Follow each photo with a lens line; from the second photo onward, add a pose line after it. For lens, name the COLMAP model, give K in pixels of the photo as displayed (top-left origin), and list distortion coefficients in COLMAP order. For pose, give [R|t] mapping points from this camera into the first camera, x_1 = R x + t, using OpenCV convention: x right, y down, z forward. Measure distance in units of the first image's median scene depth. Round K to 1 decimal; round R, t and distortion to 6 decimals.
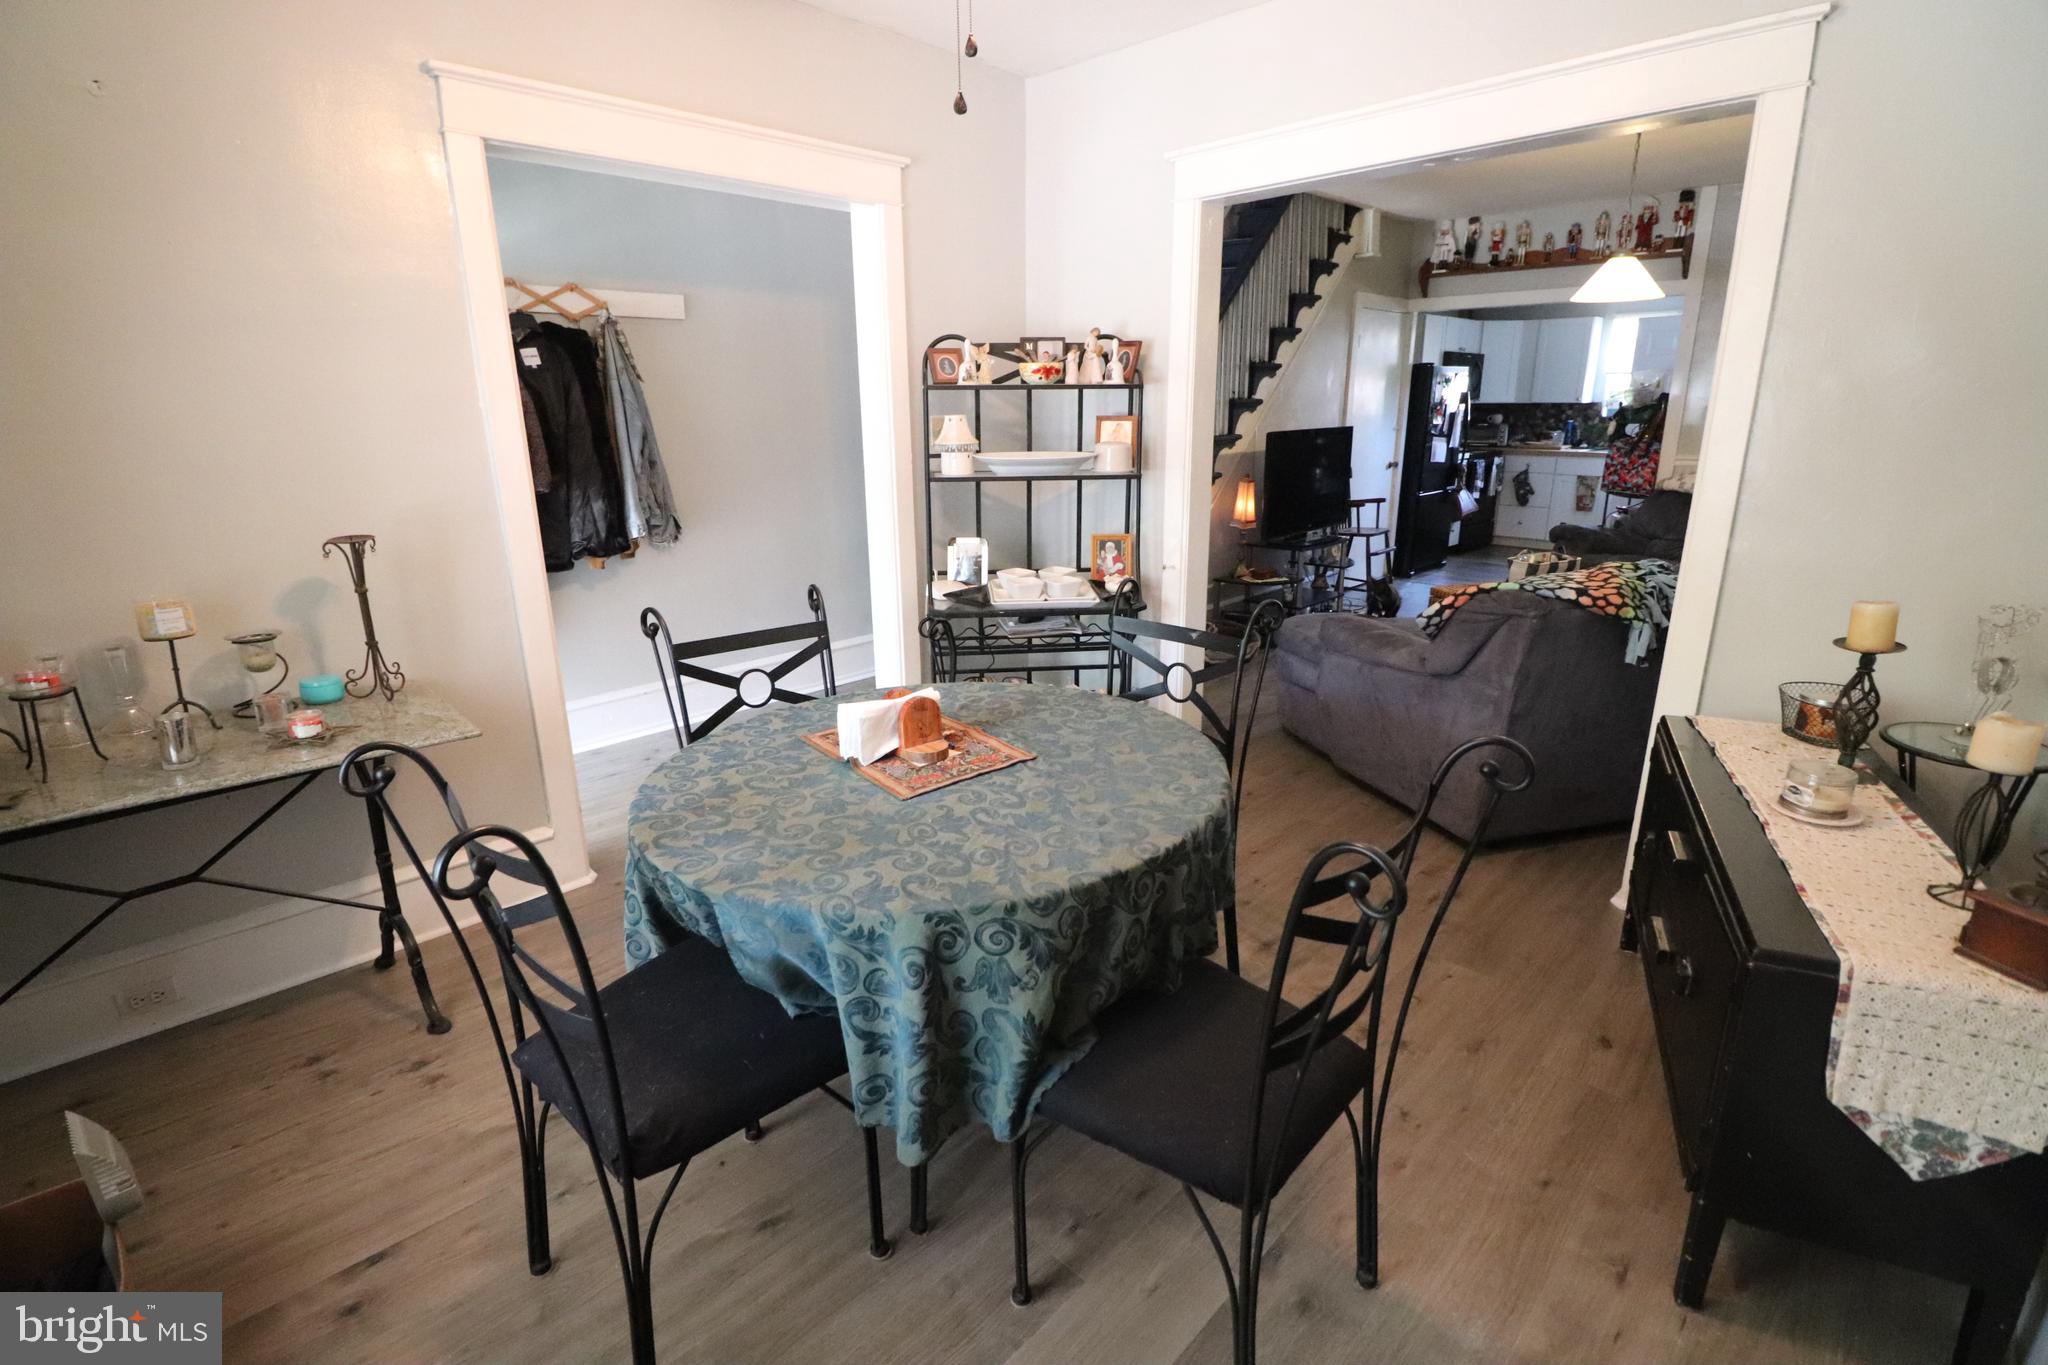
lens RADIAL K [[951.1, 0, 1020.3], [0, 951.1, 667.4], [0, 0, 1]] dist [-0.000482, -0.013520]
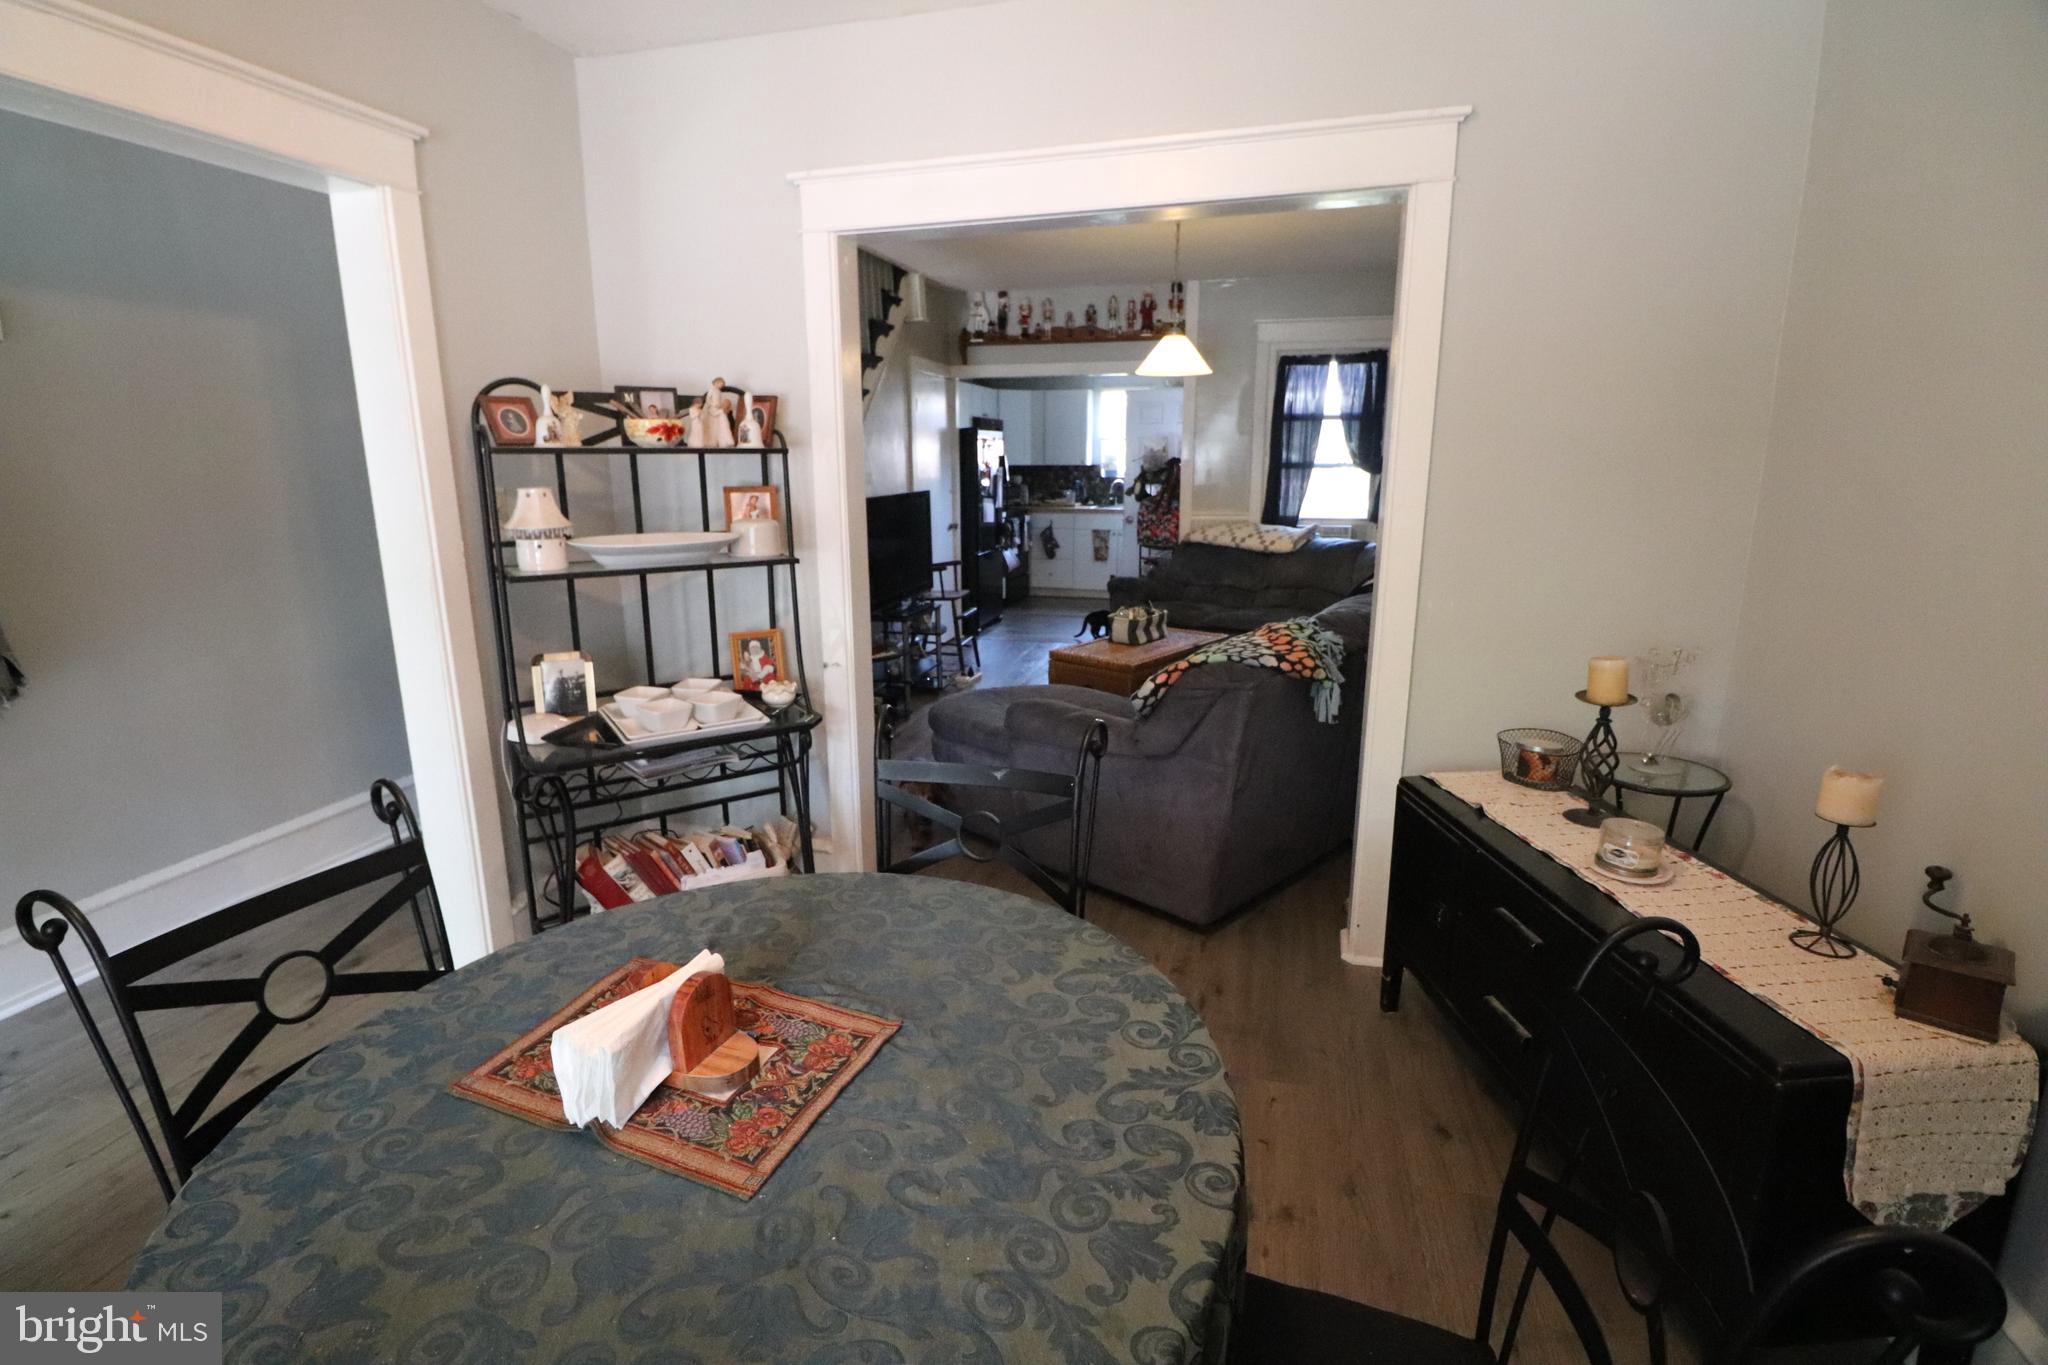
lens RADIAL K [[951.1, 0, 1020.3], [0, 951.1, 667.4], [0, 0, 1]] dist [-0.000482, -0.013520]
pose [[0.869105, -0.101083, 0.484188, -0.108822], [0.129403, 0.991269, -0.025329, -0.064466], [-0.477400, 0.084669, 0.874597, 0.205452]]
